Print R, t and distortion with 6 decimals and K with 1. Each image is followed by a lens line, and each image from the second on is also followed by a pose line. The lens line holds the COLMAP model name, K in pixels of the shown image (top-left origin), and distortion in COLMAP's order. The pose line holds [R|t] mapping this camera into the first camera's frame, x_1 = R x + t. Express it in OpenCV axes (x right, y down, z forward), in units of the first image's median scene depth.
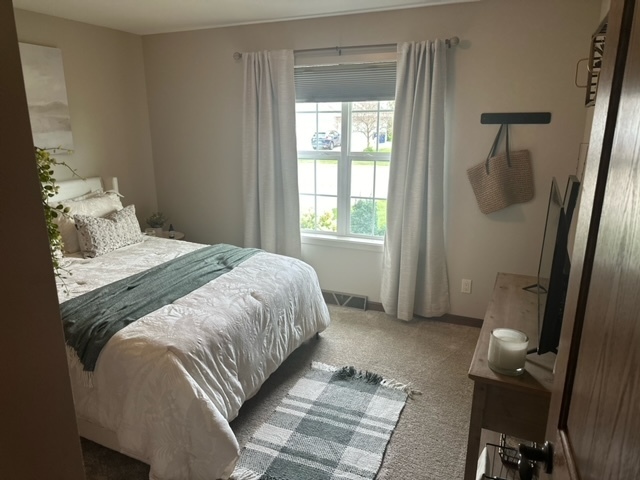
lens RADIAL K [[445.3, 0, 324.0], [0, 445.3, 233.6], [0, 0, 1]] dist [0.064918, -0.085603]
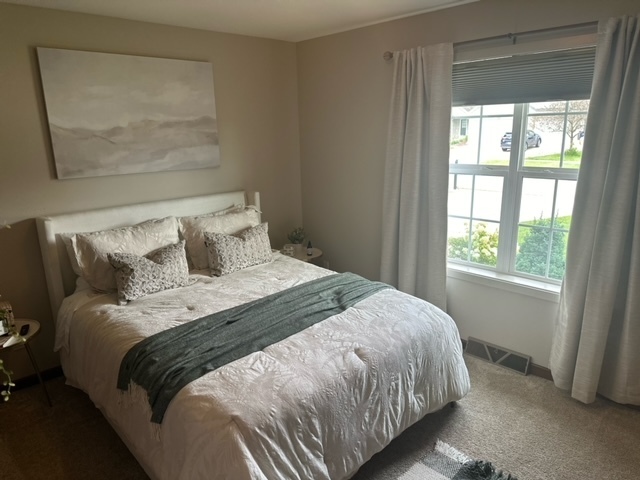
lens RADIAL K [[445.3, 0, 325.2], [0, 445.3, 237.5], [0, 0, 1]] dist [0.064918, -0.085603]
pose [[0.922221, 0.072705, -0.379766, 0.061190], [-0.071017, 0.997304, 0.018475, -0.062793], [0.380086, 0.009932, 0.924898, 0.183206]]
